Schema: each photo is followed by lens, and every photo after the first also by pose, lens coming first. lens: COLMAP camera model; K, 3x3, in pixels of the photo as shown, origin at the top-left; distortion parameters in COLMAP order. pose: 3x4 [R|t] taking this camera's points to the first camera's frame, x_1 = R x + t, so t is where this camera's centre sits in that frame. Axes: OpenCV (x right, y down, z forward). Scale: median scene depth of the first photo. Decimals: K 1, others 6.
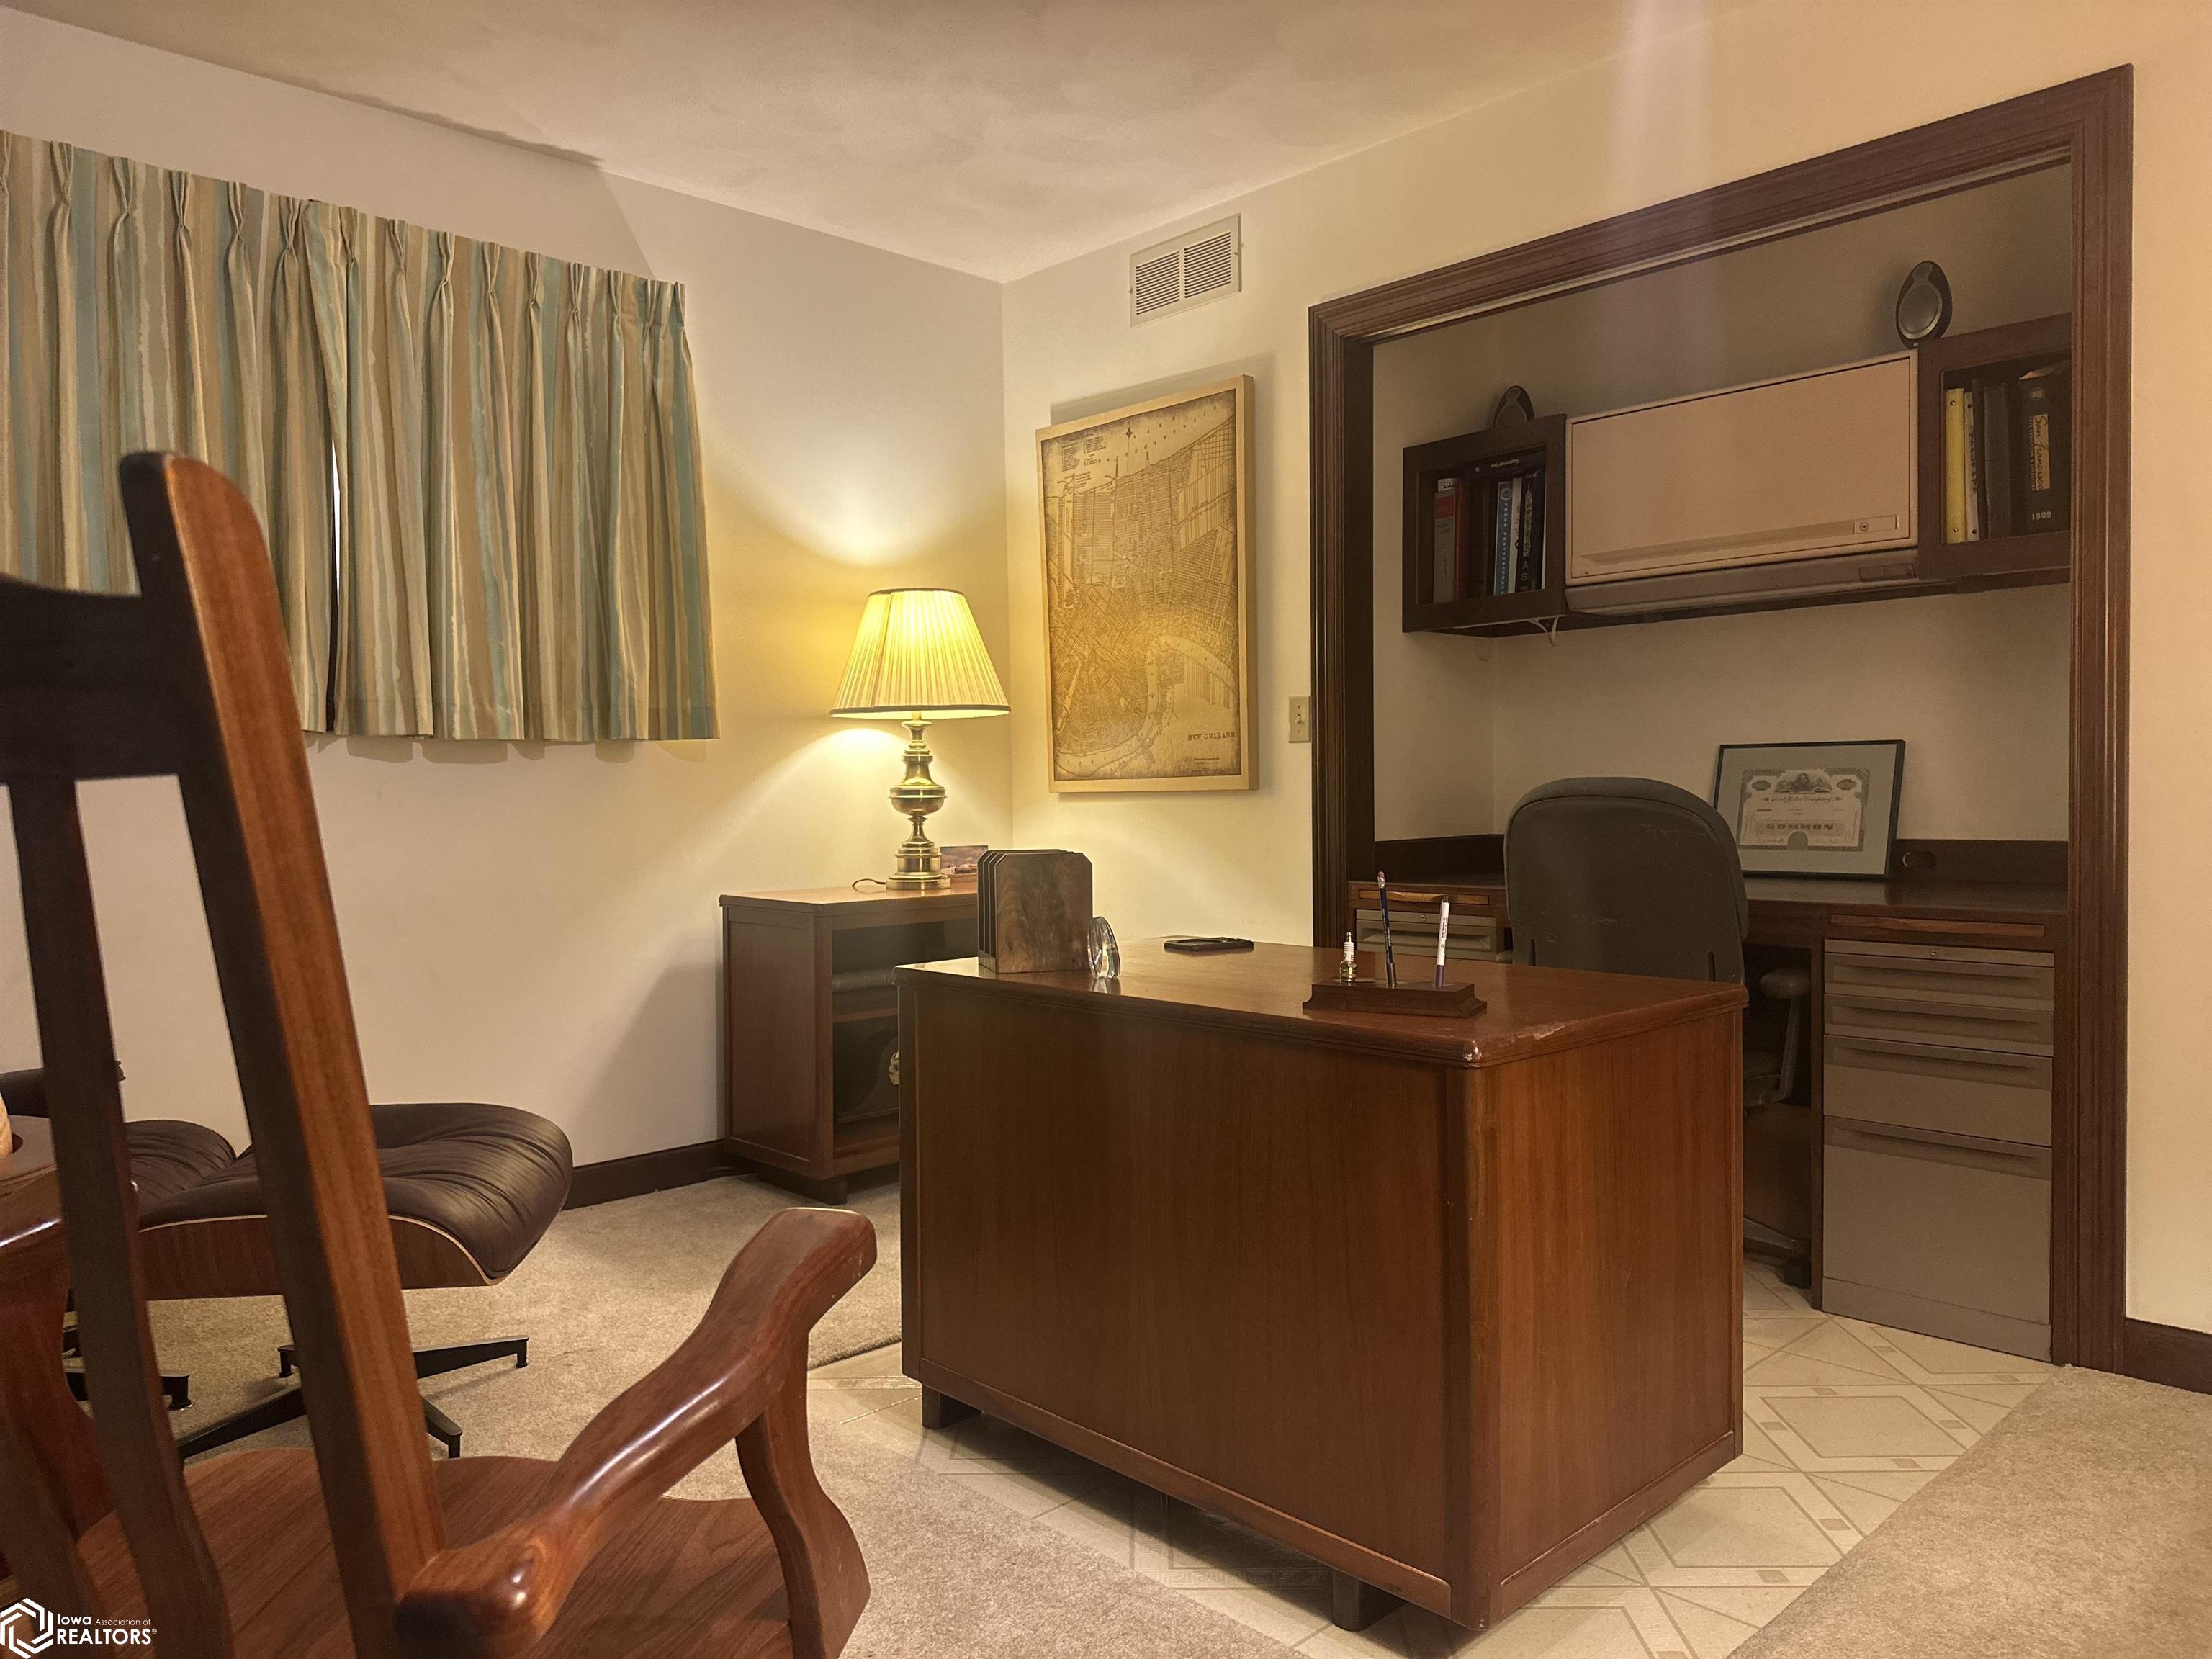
lens RADIAL K [[1559.5, 0, 1099.0], [0, 1559.5, 831.4], [0, 0, 1]] dist [0.004514, -0.002865]
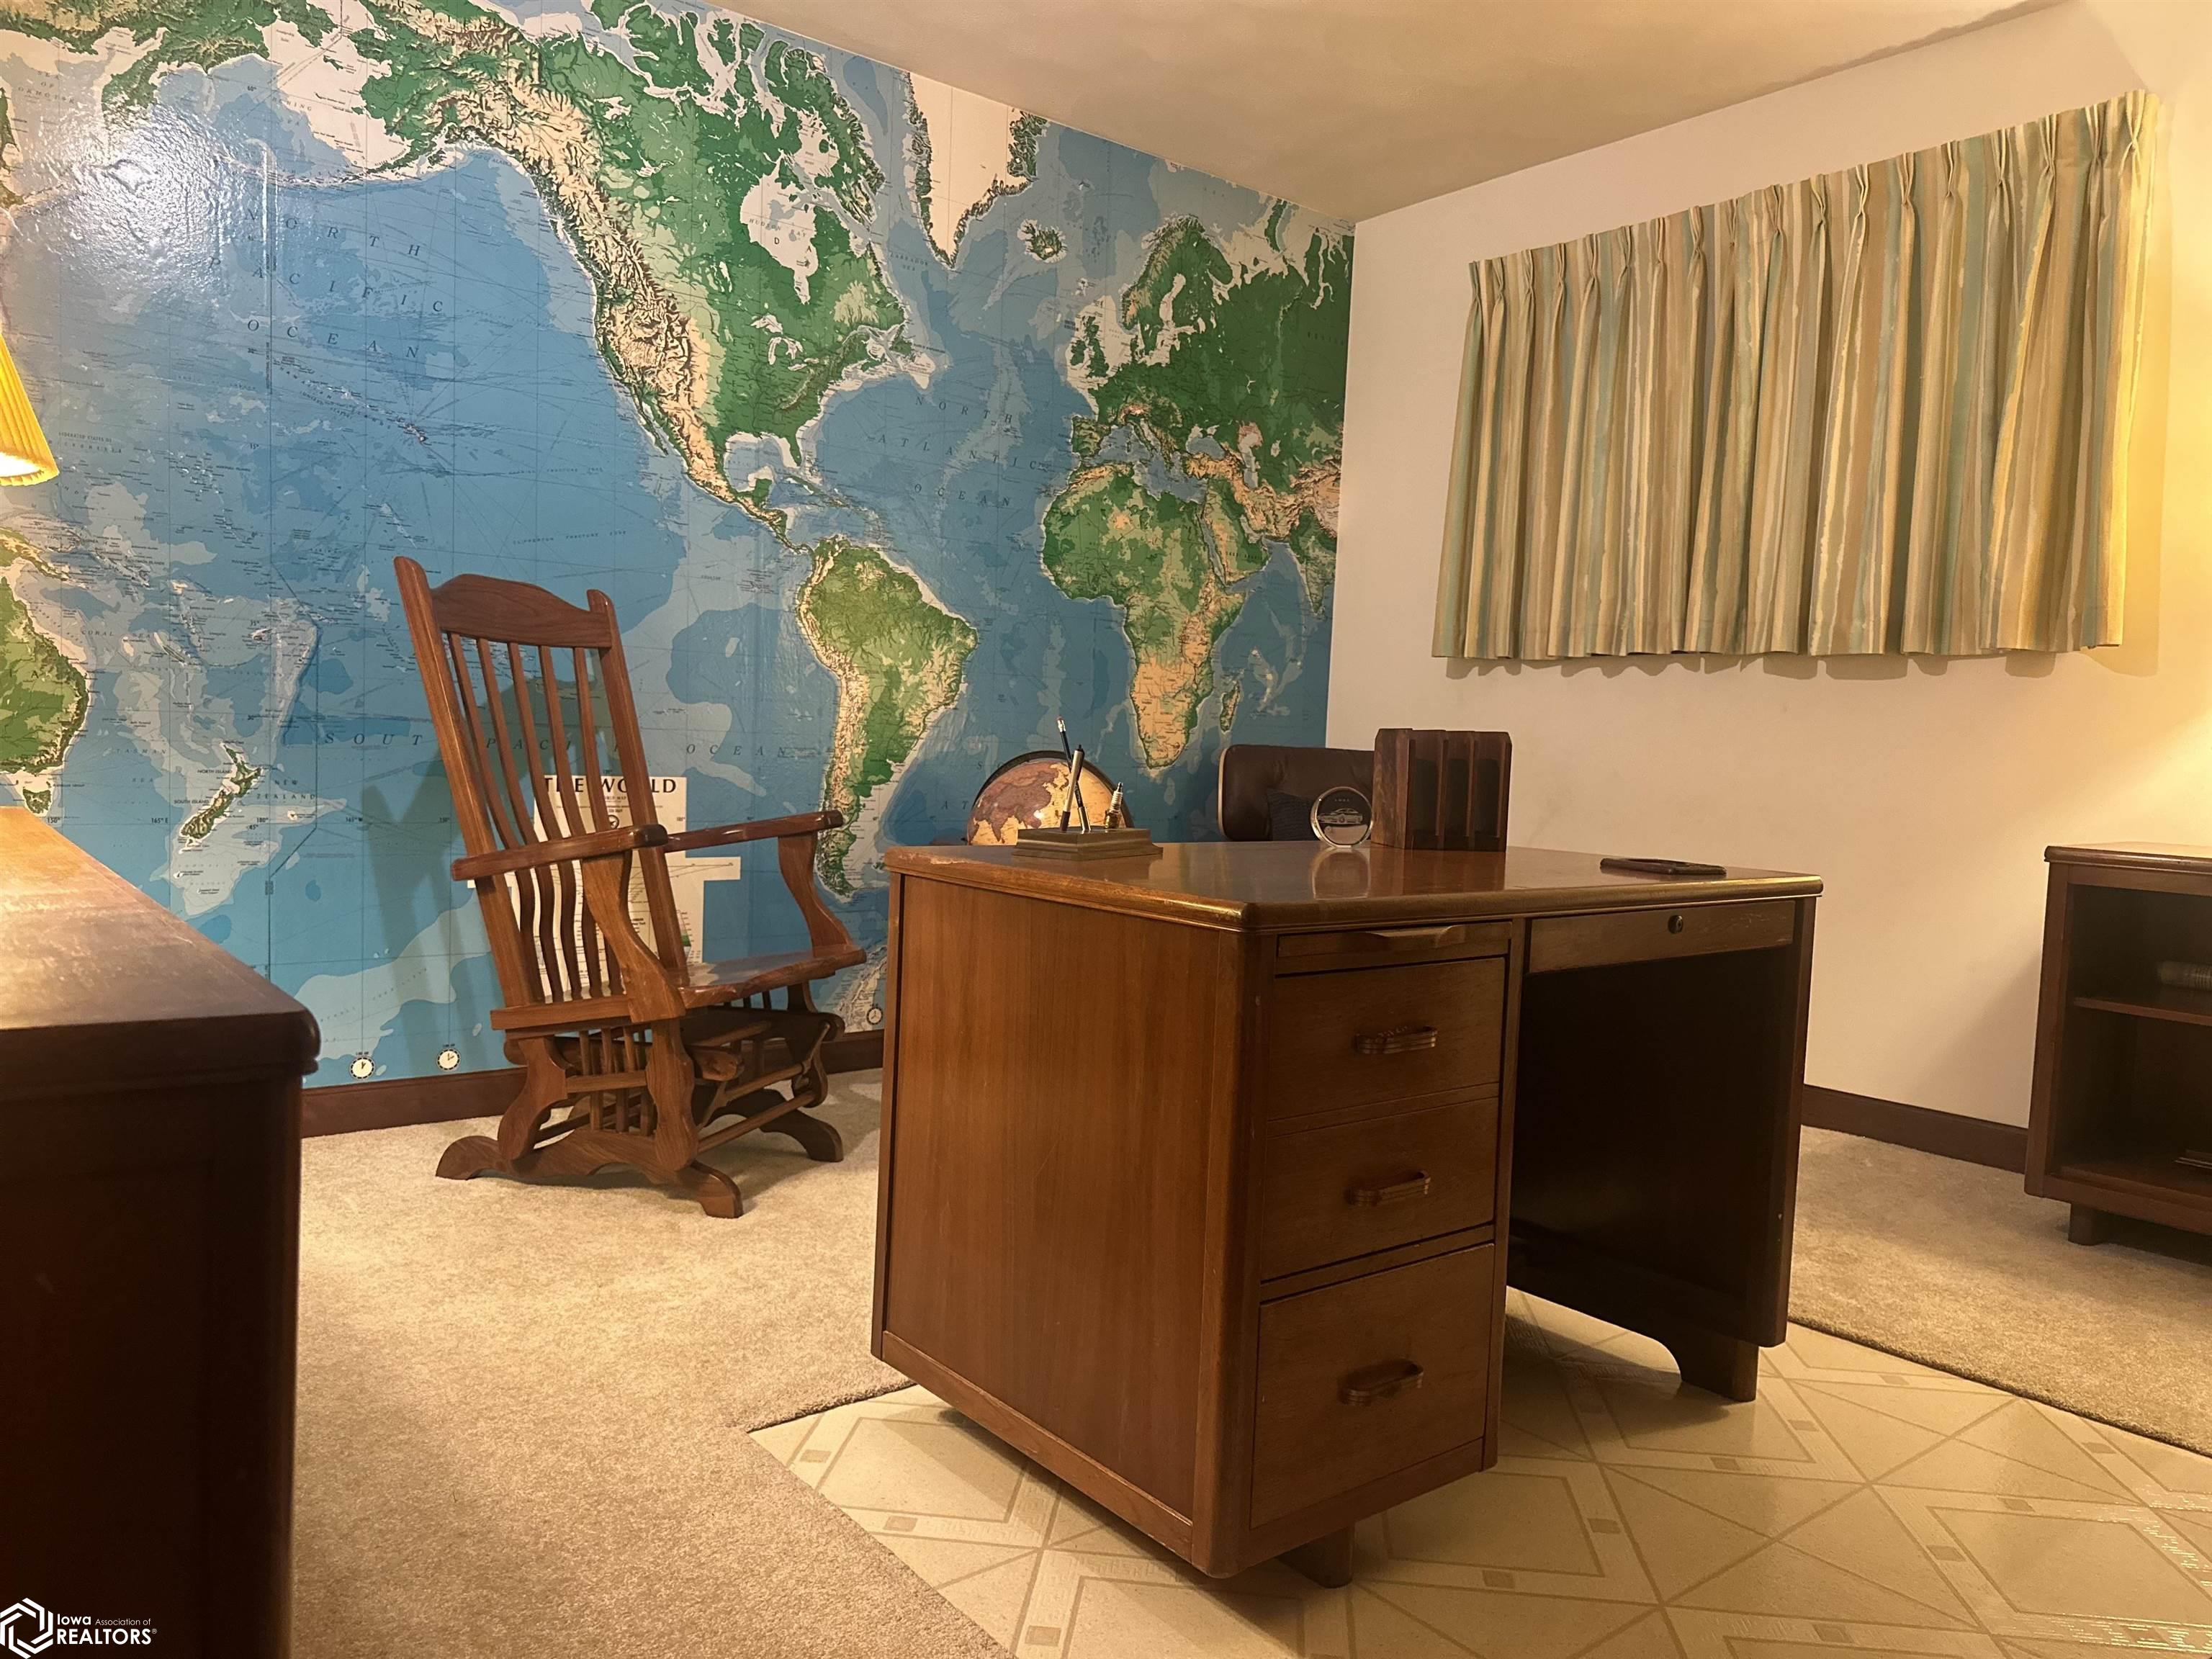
lens RADIAL K [[1559.5, 0, 1100.0], [0, 1559.5, 825.3], [0, 0, 1]] dist [0.004514, -0.002865]
pose [[-0.102946, 0.077357, -0.991674, 0.682493], [-0.077586, 0.993309, 0.085538, 0.003024], [0.991656, 0.085745, -0.096256, 0.622074]]
